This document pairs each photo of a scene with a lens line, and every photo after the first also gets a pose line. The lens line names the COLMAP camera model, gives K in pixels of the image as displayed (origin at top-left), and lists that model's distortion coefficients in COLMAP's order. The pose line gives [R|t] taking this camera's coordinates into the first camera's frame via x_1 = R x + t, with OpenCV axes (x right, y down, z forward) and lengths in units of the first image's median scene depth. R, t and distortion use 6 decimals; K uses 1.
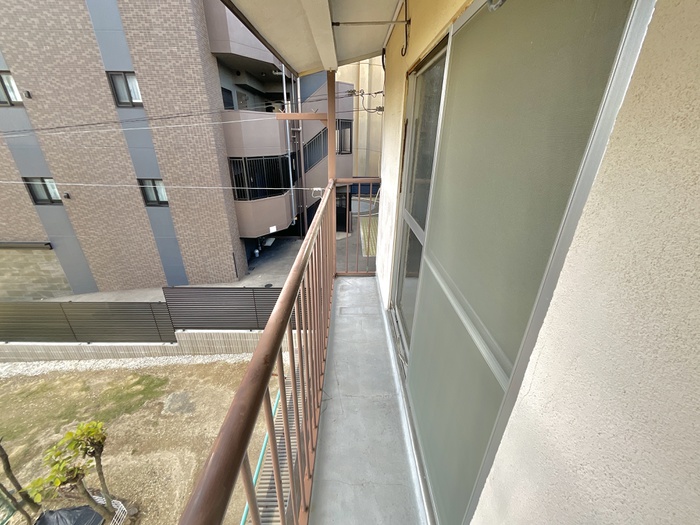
lens RADIAL K [[281.0, 0, 348.9], [0, 281.0, 262.4], [0, 0, 1]] dist [0.007438, -0.003767]
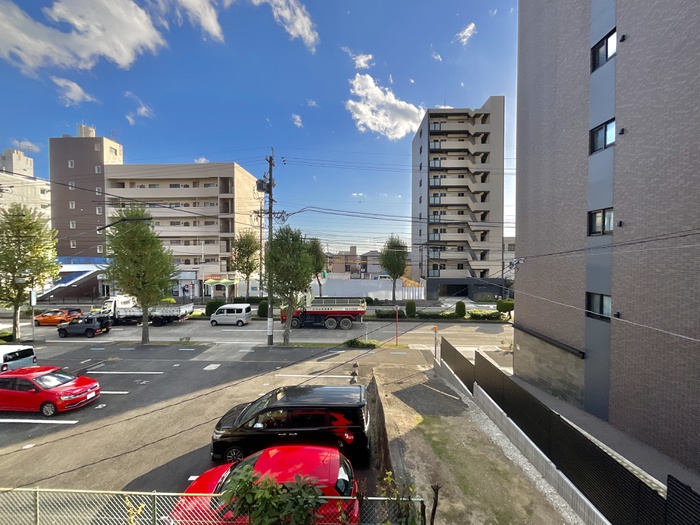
lens RADIAL K [[281.0, 0, 350.2], [0, 281.0, 262.5], [0, 0, 1]] dist [0.007438, -0.003767]
pose [[-0.023125, 0.014001, -0.999635, -0.009648], [-0.406498, 0.913382, 0.022196, -0.046121], [0.913359, 0.406863, -0.015430, 0.099221]]
